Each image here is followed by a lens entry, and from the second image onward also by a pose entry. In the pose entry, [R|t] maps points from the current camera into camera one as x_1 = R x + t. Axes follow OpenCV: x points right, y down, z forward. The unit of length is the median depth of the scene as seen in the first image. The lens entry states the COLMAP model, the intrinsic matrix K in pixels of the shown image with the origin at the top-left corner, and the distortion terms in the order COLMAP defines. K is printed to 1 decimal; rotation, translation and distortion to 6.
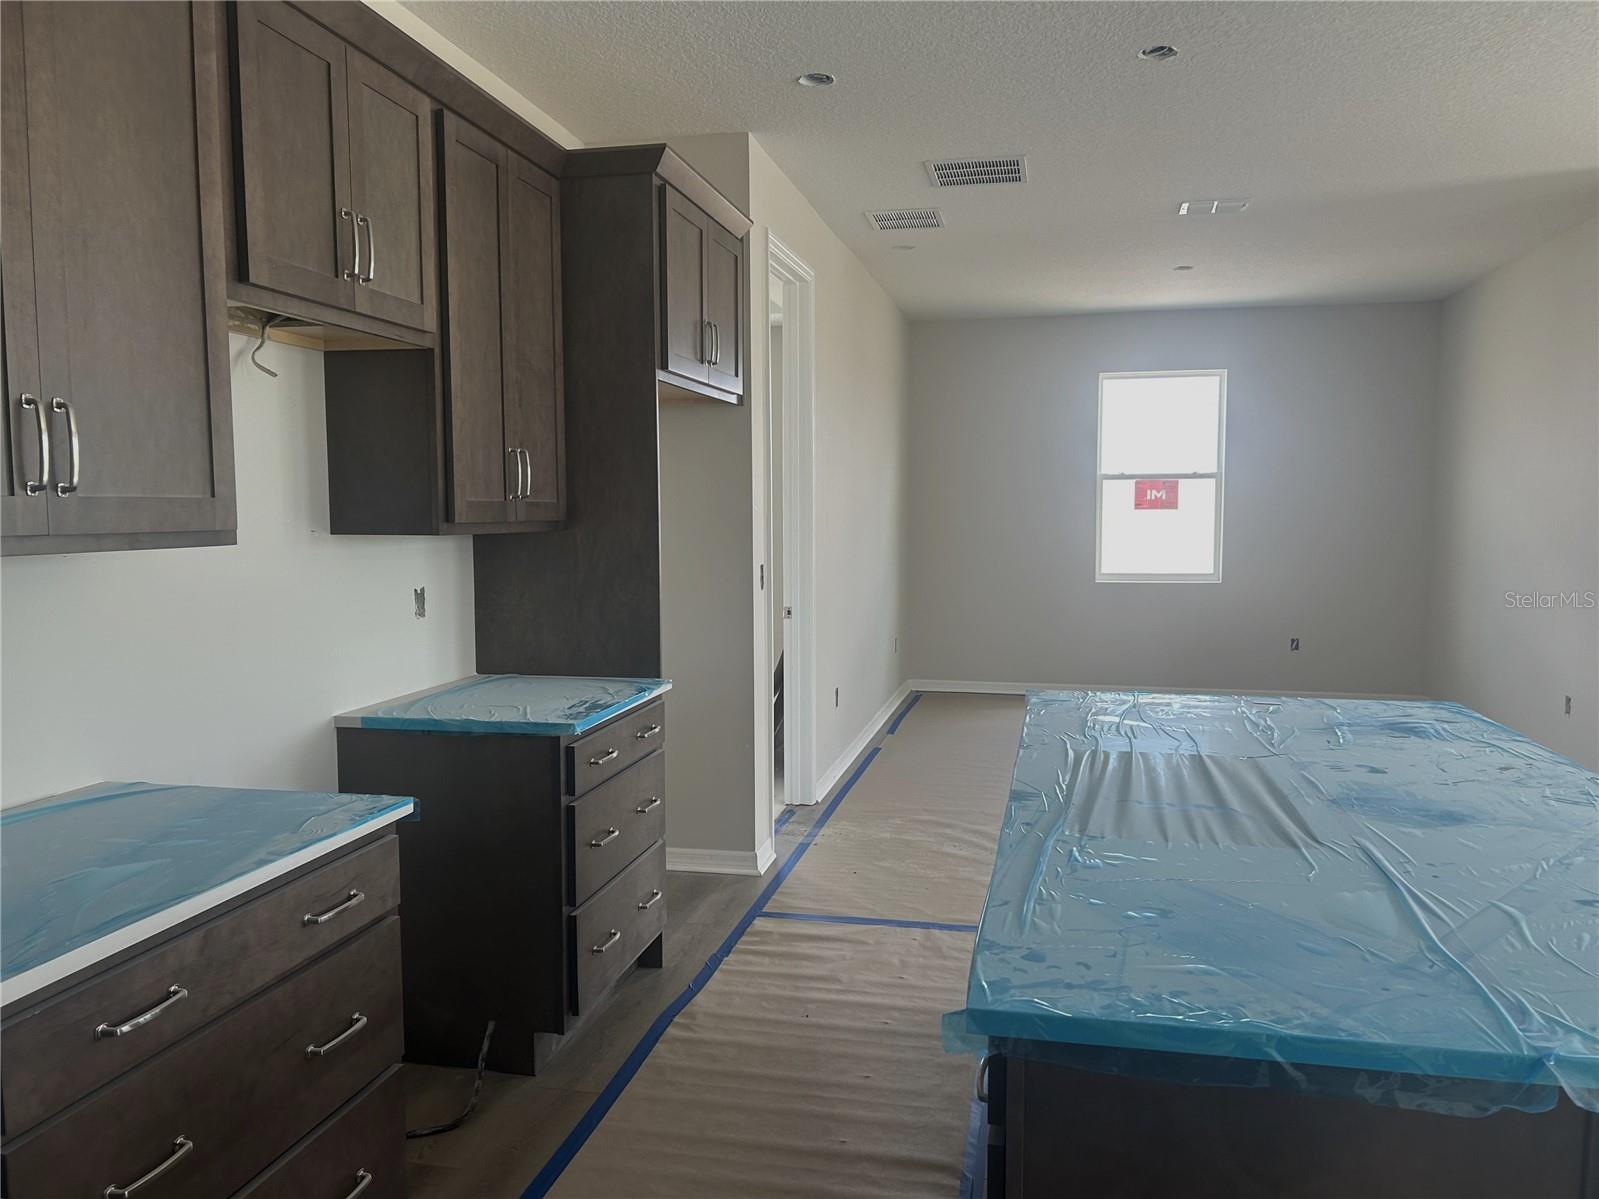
lens RADIAL K [[1201.1, 0, 805.6], [0, 1201.1, 614.5], [0, 0, 1]] dist [0.039997, -0.038209]
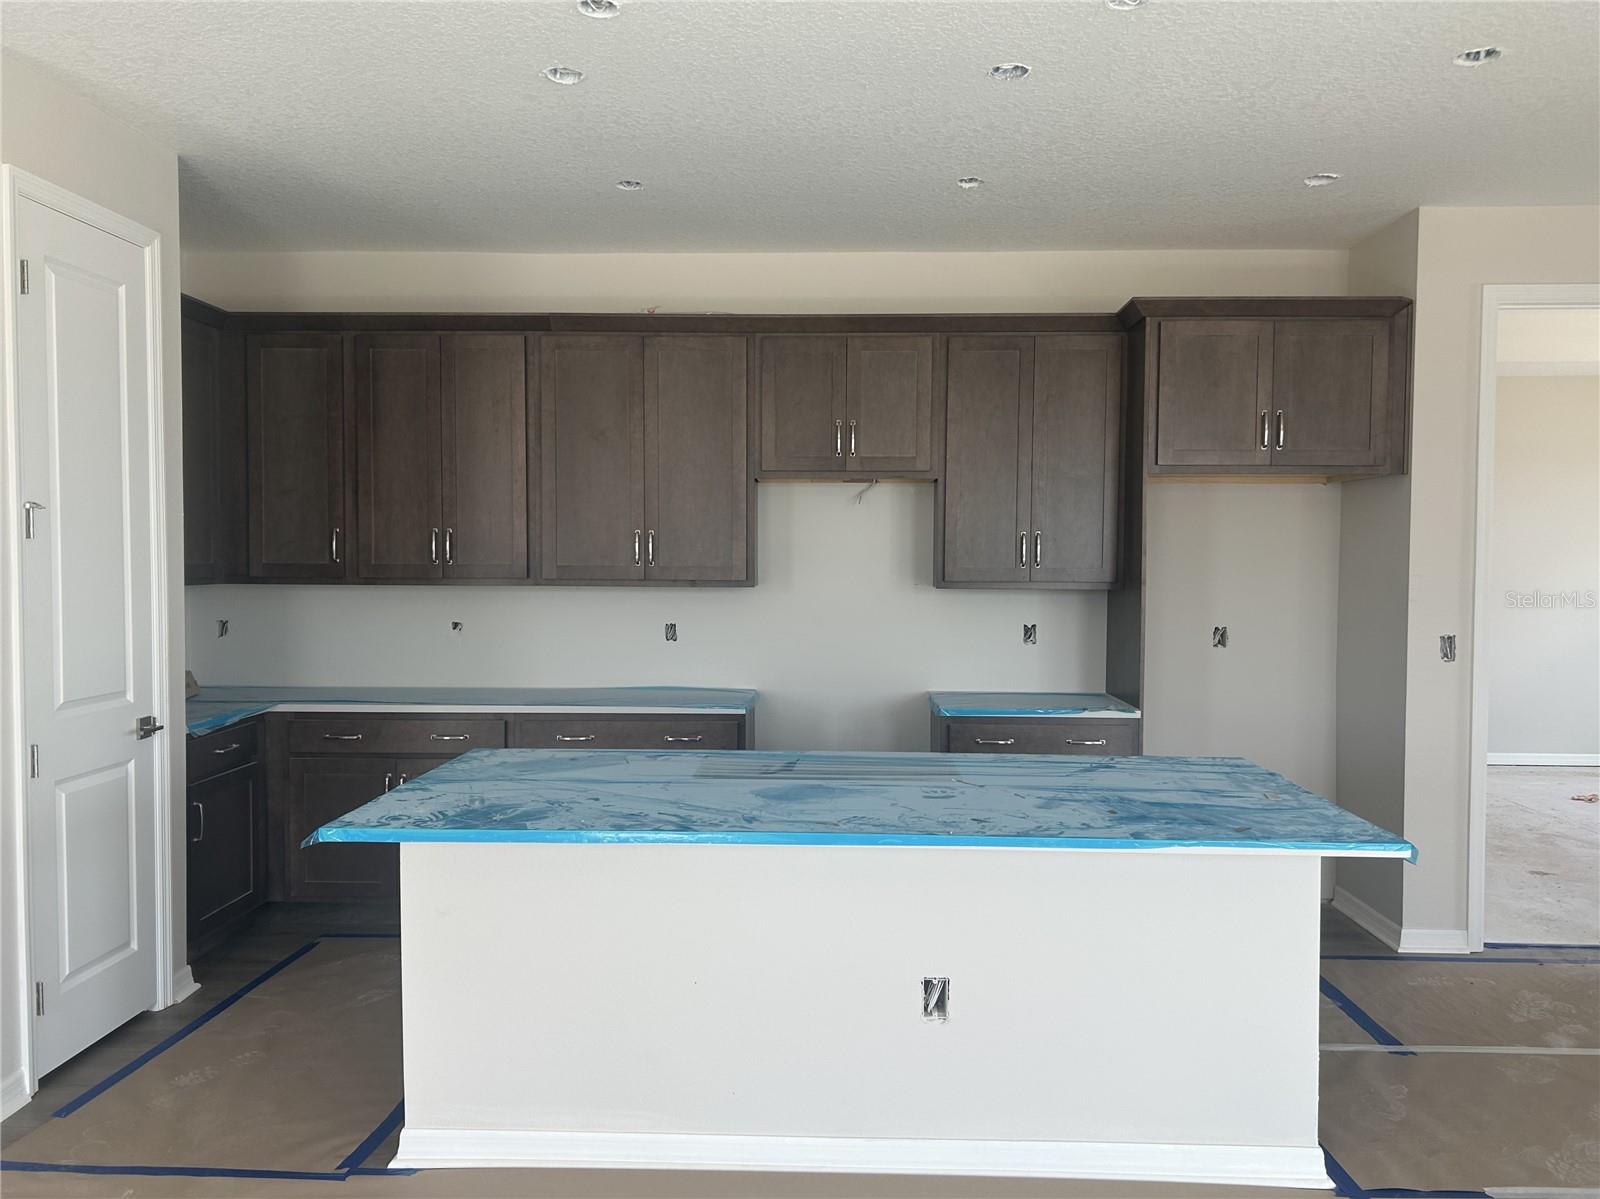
lens RADIAL K [[1201.8, 0, 800.0], [0, 1201.8, 598.8], [0, 0, 1]] dist [0.039997, -0.038209]
pose [[0.179353, 0.023996, -0.983492, 1.282316], [-0.093648, 0.995579, 0.007213, -0.043344], [0.979317, 0.090808, 0.180807, 0.506142]]
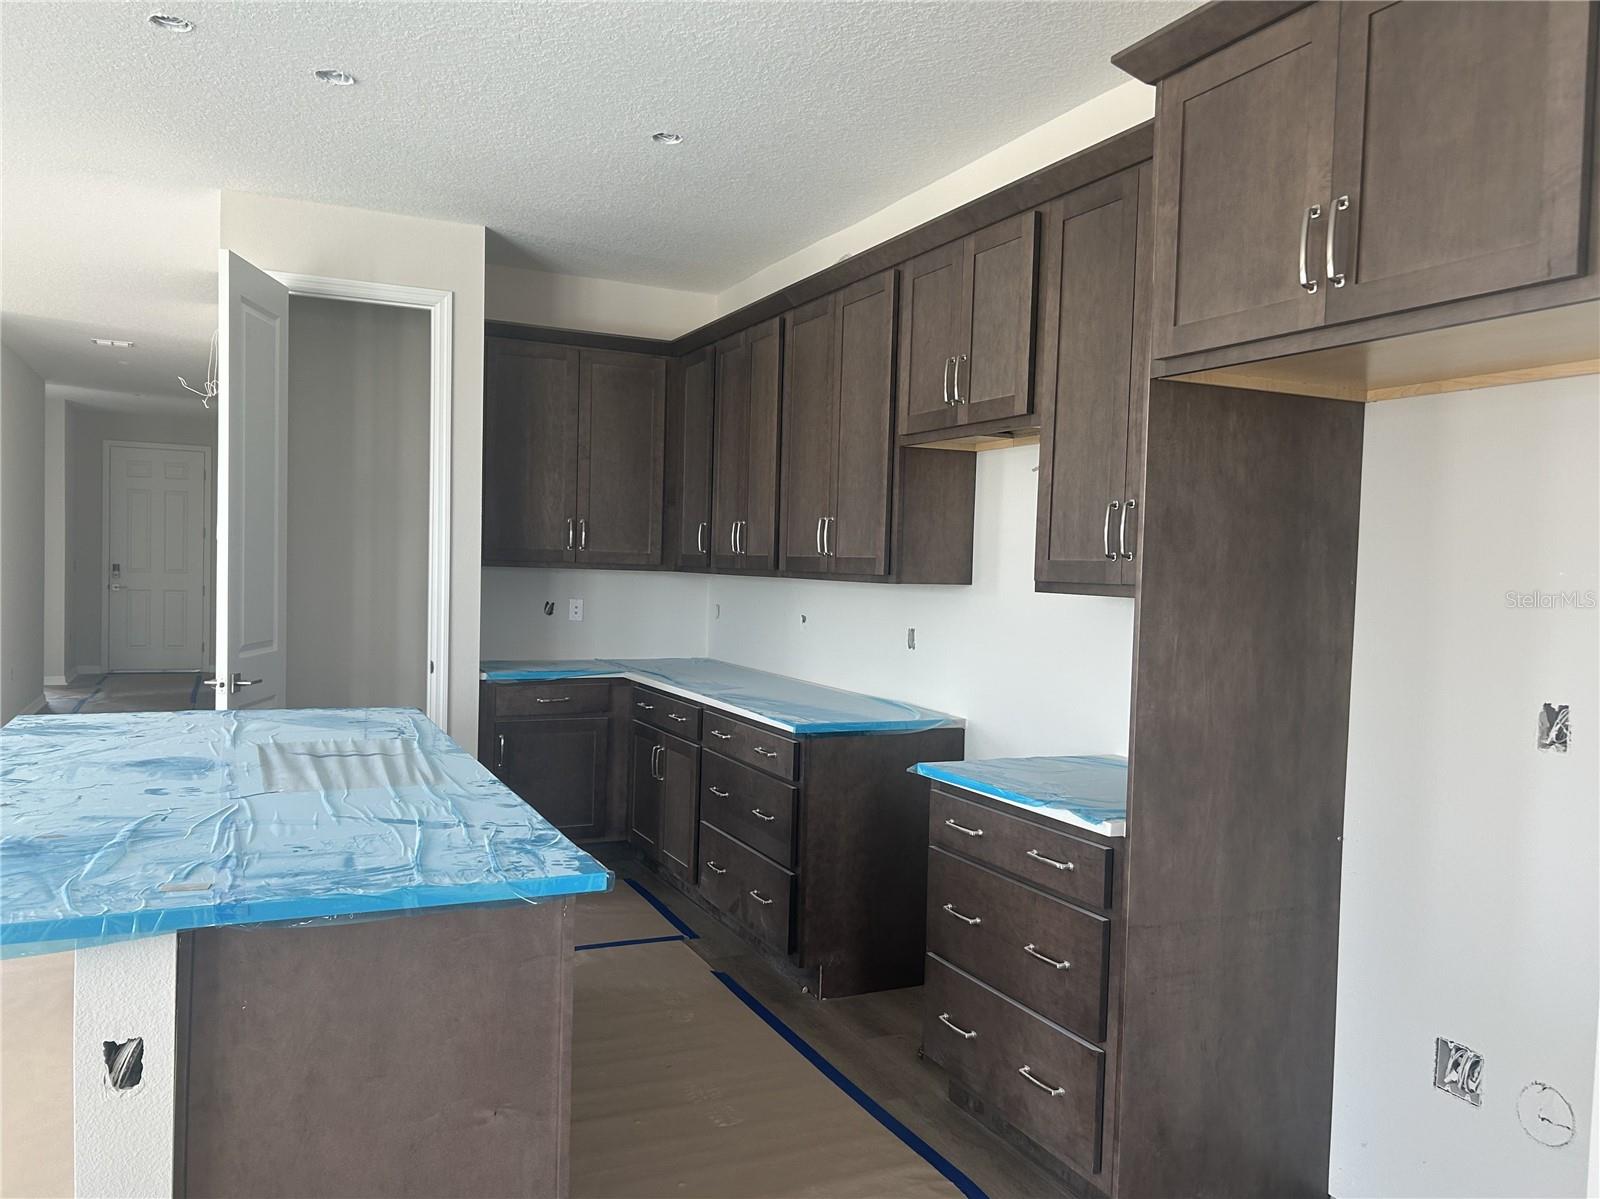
lens RADIAL K [[1201.8, 0, 800.6], [0, 1201.8, 596.4], [0, 0, 1]] dist [0.039997, -0.038209]
pose [[-0.792066, 0.007639, -0.610387, 0.527596], [-0.070035, 0.992182, 0.103298, -0.156861], [0.606404, 0.124568, -0.785339, 1.700288]]
